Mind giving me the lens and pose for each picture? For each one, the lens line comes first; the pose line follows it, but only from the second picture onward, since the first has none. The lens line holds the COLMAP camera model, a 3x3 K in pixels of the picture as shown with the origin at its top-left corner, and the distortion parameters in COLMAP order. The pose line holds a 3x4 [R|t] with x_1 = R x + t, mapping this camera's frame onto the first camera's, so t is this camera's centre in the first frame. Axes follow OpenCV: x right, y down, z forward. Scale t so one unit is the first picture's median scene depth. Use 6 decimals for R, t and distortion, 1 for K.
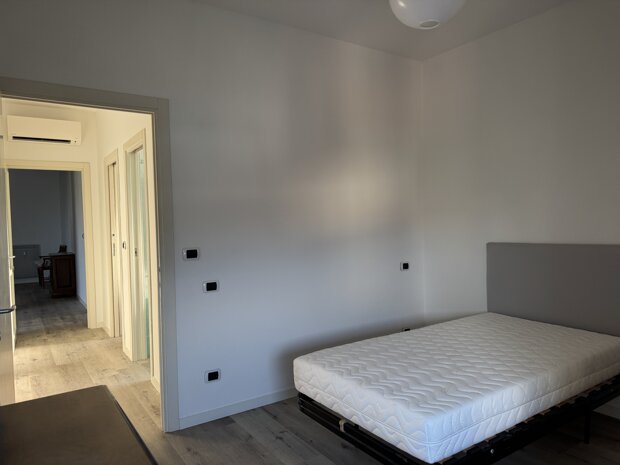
lens RADIAL K [[439.9, 0, 311.1], [0, 439.9, 235.6], [0, 0, 1]] dist [0.006159, -0.006830]
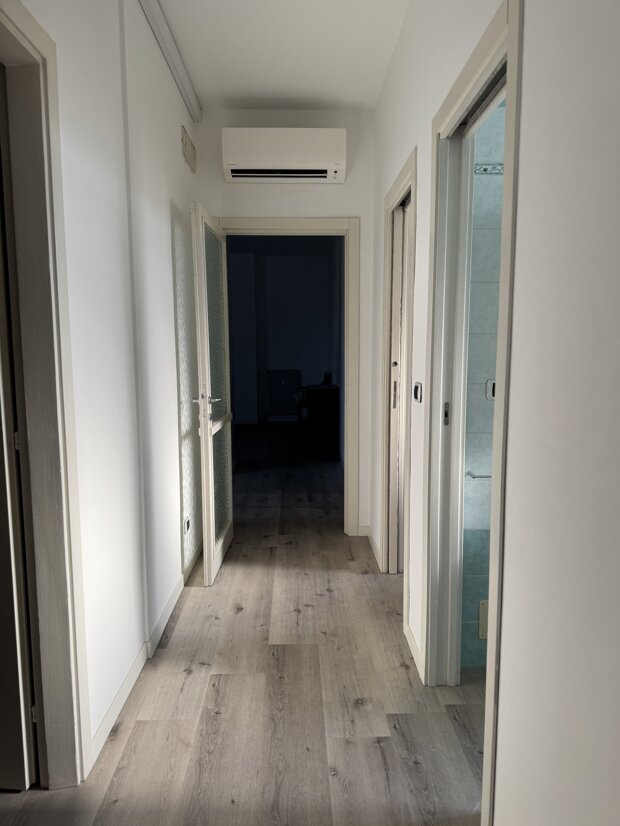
lens RADIAL K [[581.7, 0, 308.2], [0, 581.7, 417.5], [0, 0, 1]] dist [0.084965, -0.115289]
pose [[0.840475, 0.084792, -0.535174, -0.192703], [-0.032850, 0.993837, 0.105872, -0.007316], [0.540853, -0.071402, 0.838081, 0.431852]]
